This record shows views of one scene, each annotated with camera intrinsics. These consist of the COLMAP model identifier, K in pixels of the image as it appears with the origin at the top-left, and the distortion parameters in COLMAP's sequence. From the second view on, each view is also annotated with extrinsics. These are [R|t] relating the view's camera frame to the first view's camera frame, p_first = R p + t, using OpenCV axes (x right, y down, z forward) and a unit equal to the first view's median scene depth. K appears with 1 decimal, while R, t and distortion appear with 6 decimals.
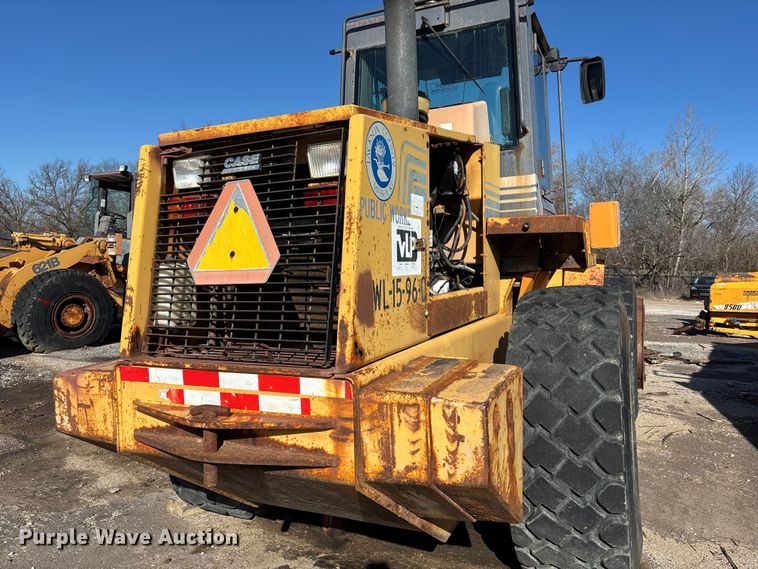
lens RADIAL K [[585.6, 0, 372.1], [0, 585.6, 290.9], [0, 0, 1]] dist [0.045983, -0.038597]
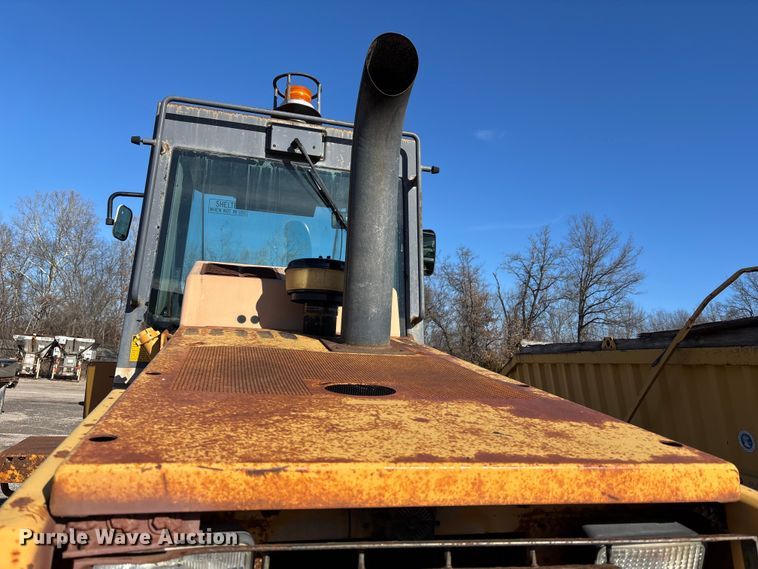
lens RADIAL K [[573.3, 0, 373.9], [0, 573.3, 286.8], [0, 0, 1]] dist [0.033623, 0.000567]
pose [[0.757412, 0.126767, 0.640513, -0.468408], [-0.041091, 0.988282, -0.147004, -0.339549], [-0.651643, 0.085023, 0.753746, 0.772453]]
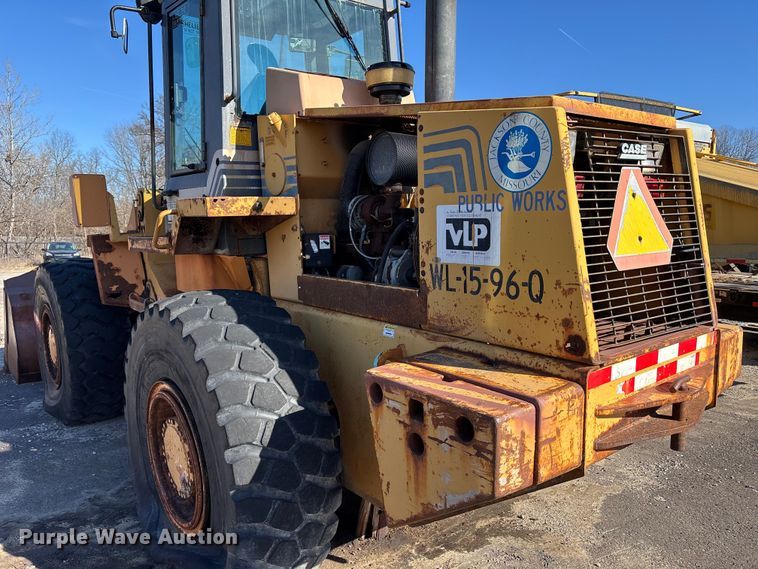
lens RADIAL K [[585.6, 0, 383.5], [0, 585.6, 293.7], [0, 0, 1]] dist [0.045983, -0.038597]
pose [[0.418508, -0.106873, 0.901903, -1.350329], [0.047020, 0.994270, 0.096000, -0.085315], [-0.906995, 0.002230, 0.421135, 0.945073]]
